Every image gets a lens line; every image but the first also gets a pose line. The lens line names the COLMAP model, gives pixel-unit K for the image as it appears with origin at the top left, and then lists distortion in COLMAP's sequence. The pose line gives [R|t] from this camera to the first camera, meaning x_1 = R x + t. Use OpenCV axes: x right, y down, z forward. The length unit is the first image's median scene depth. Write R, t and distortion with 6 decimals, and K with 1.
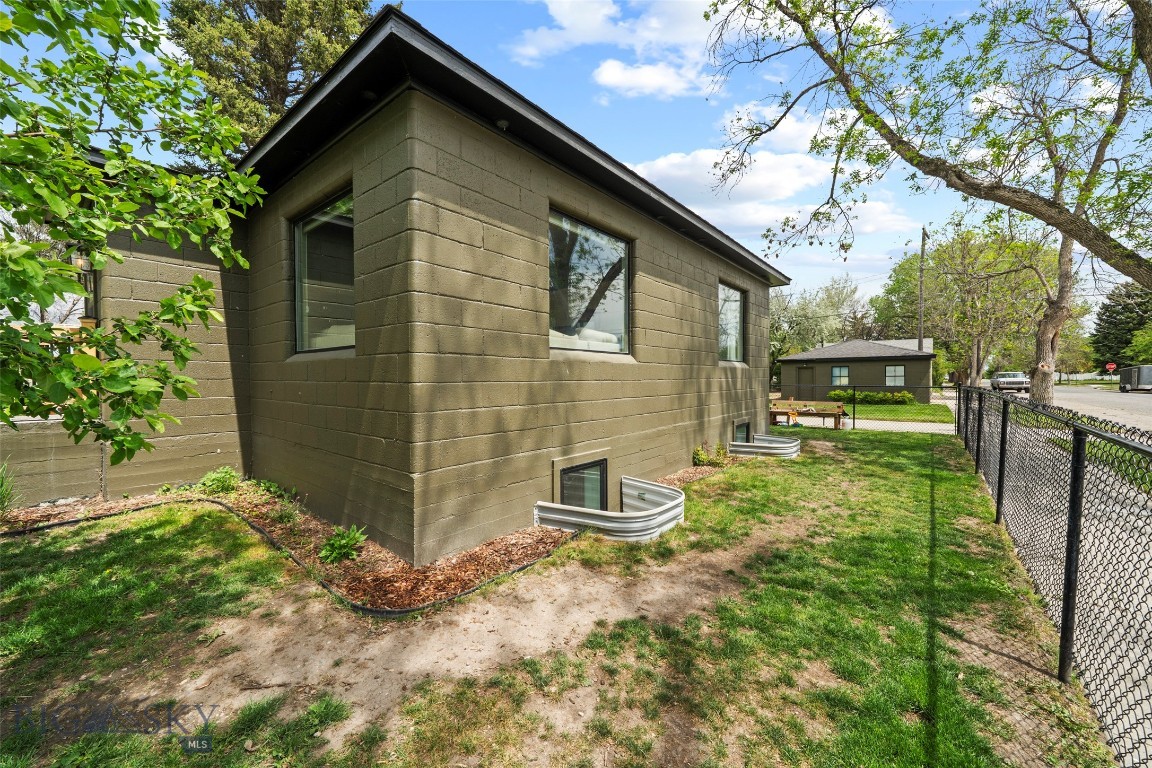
lens RADIAL K [[442.1, 0, 576.0], [0, 442.1, 384.0], [0, 0, 1]] dist [-0.001879, -0.000080]
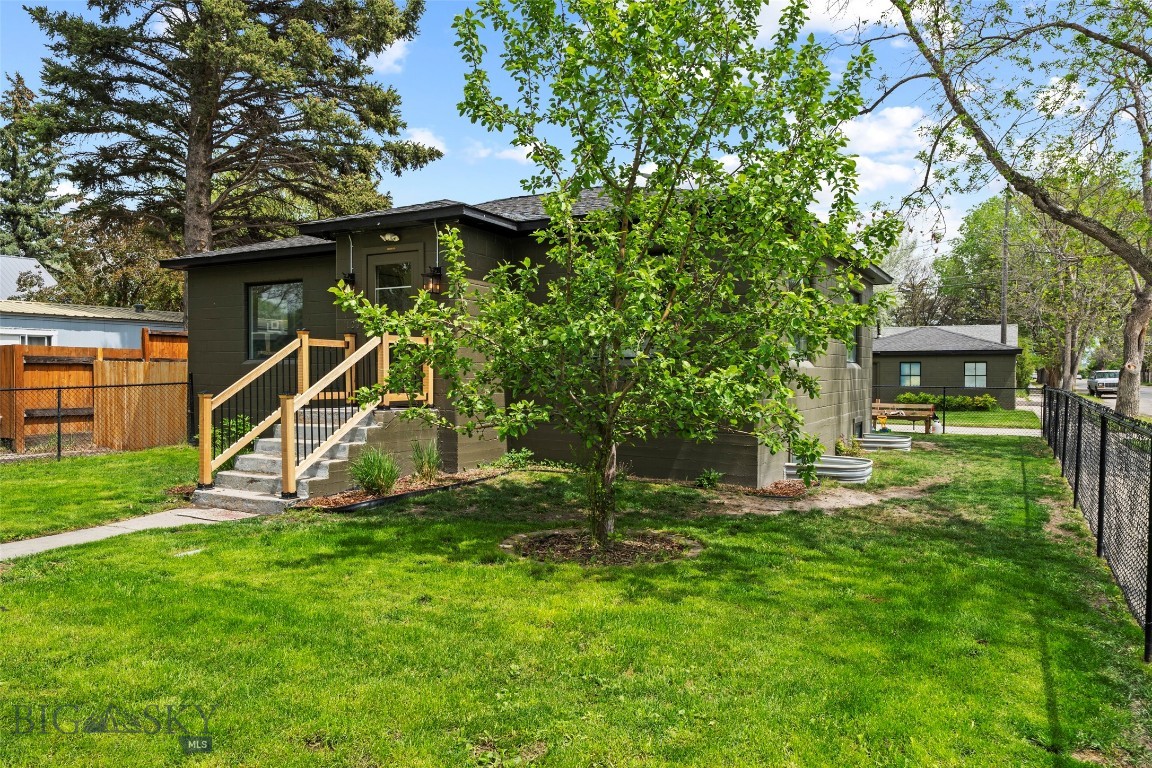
lens RADIAL K [[771.5, 0, 573.1], [0, 771.5, 381.9], [0, 0, 1]] dist [-0.004908, -0.000711]
pose [[0.987407, 0.006404, 0.158071, -0.257527], [-0.006208, 0.999979, -0.001735, 0.000944], [-0.158079, 0.000732, 0.987426, -0.308351]]
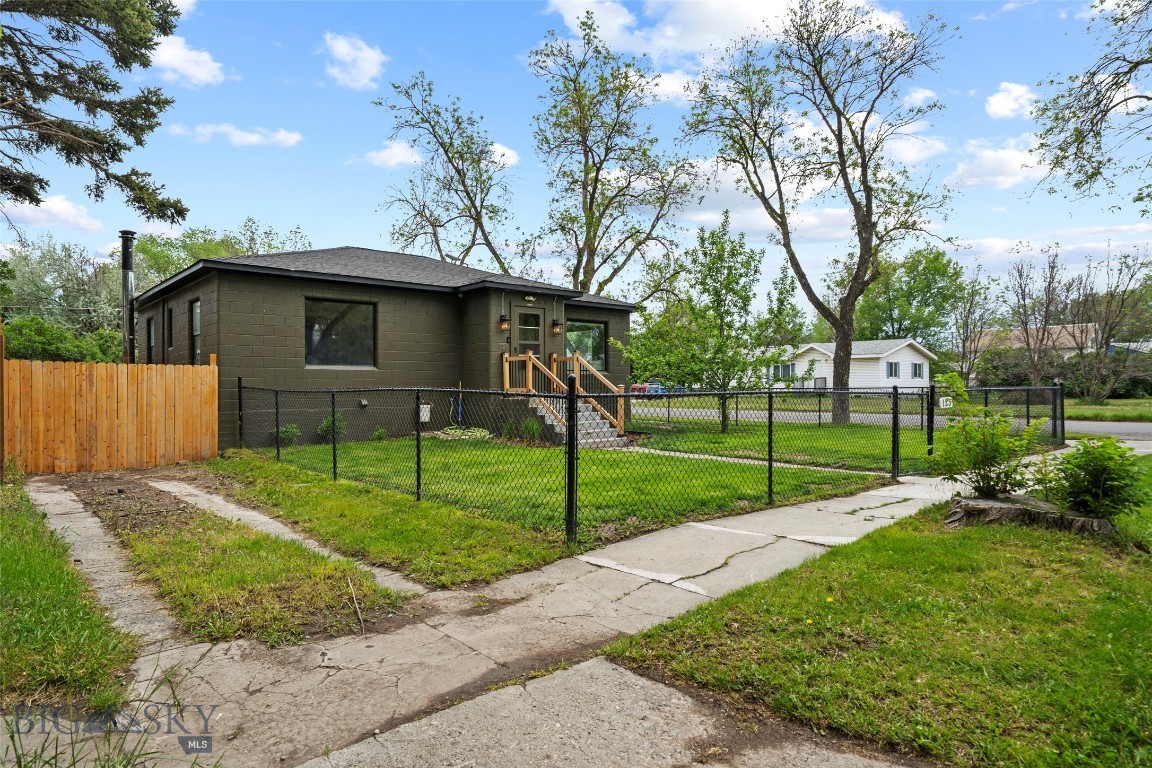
lens RADIAL K [[677.2, 0, 572.0], [0, 677.2, 386.4], [0, 0, 1]] dist [0.000202, 0.000316]
pose [[0.174630, 0.001604, 0.984633, -1.143060], [0.016503, 0.999853, -0.004555, 0.011165], [-0.984496, 0.017044, 0.174578, 0.073855]]
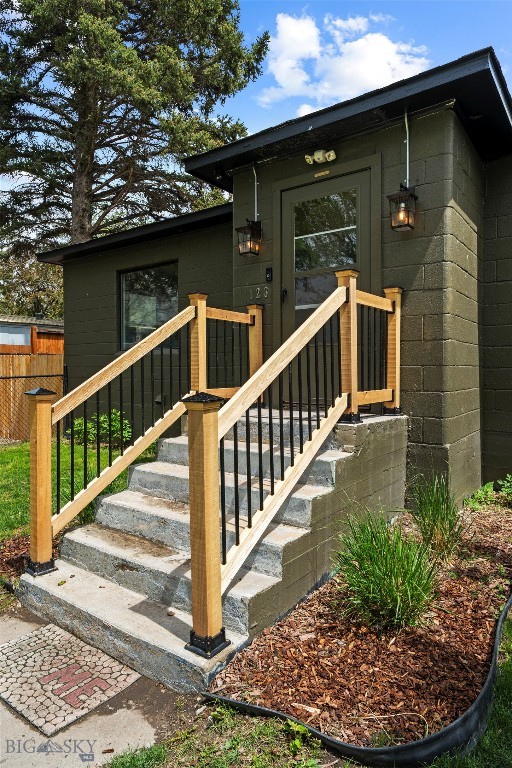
lens RADIAL K [[473.2, 0, 256.6], [0, 473.2, 374.9], [0, 0, 1]] dist [-0.002341, -0.001170]
pose [[0.999406, 0.002945, 0.034337, -0.341106], [-0.002907, 0.999995, -0.001152, 0.002556], [-0.034340, 0.001052, 0.999410, 0.042468]]
